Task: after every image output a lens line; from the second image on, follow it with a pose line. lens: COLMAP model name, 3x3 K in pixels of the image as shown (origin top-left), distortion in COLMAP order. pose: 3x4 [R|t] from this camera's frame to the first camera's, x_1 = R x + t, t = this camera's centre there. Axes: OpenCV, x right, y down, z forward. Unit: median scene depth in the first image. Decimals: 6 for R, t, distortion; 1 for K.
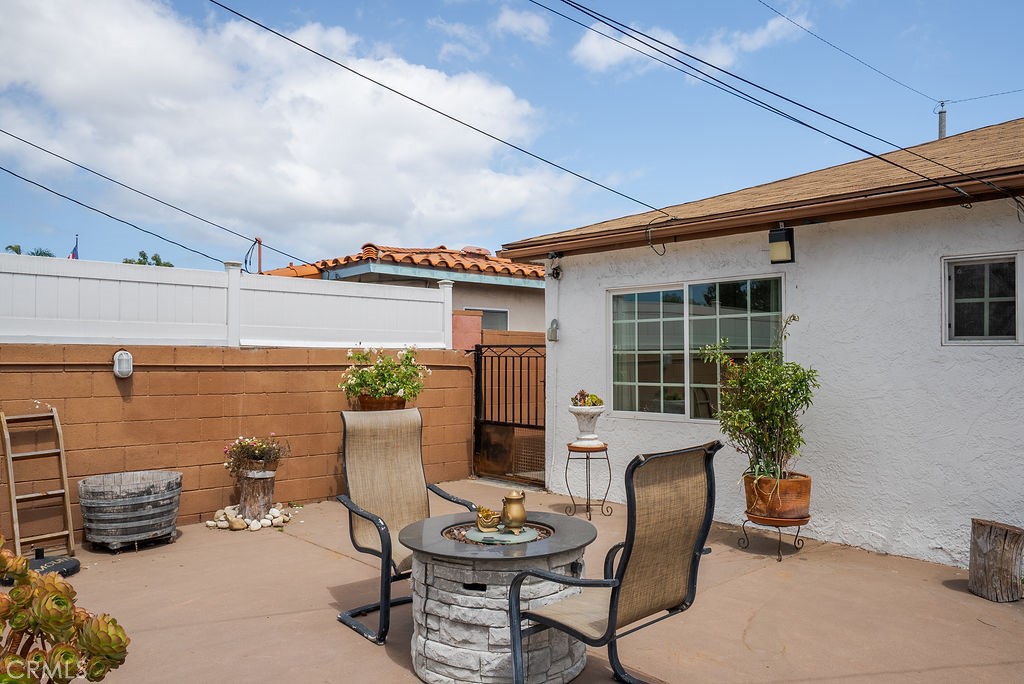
lens RADIAL K [[781.2, 0, 513.8], [0, 781.2, 343.5], [0, 0, 1]] dist [0.003466, 0.002656]
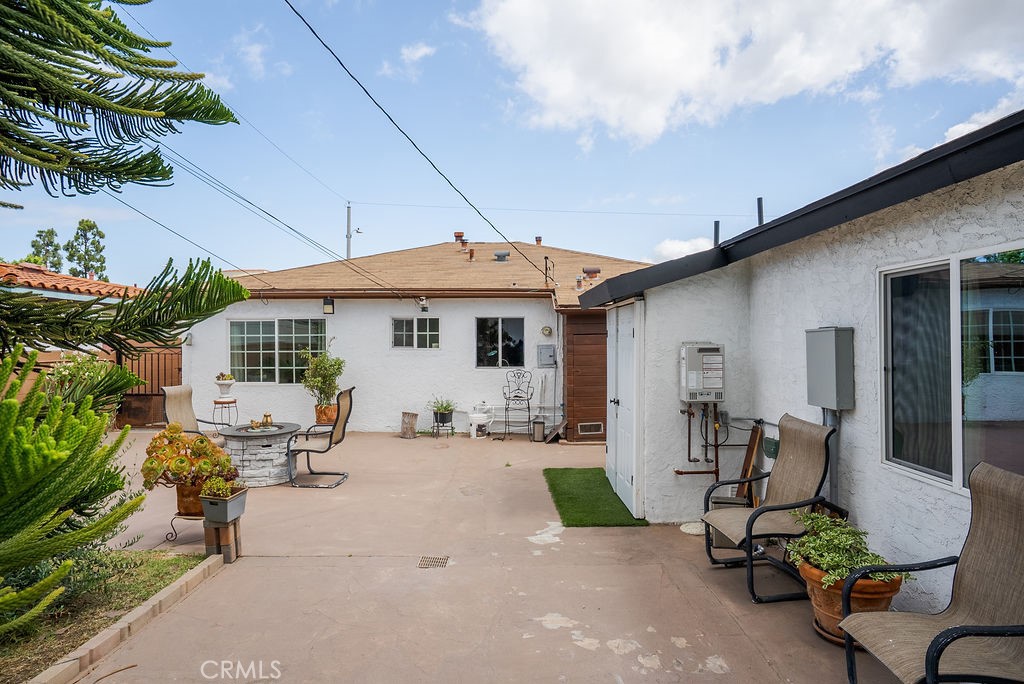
lens RADIAL K [[570.8, 0, 512.1], [0, 570.8, 339.3], [0, 0, 1]] dist [0.004931, -0.002192]
pose [[0.680279, -0.000229, 0.732954, -0.514664], [-0.012058, 0.999861, 0.011504, -0.052086], [-0.732854, -0.016664, 0.680181, -0.540438]]
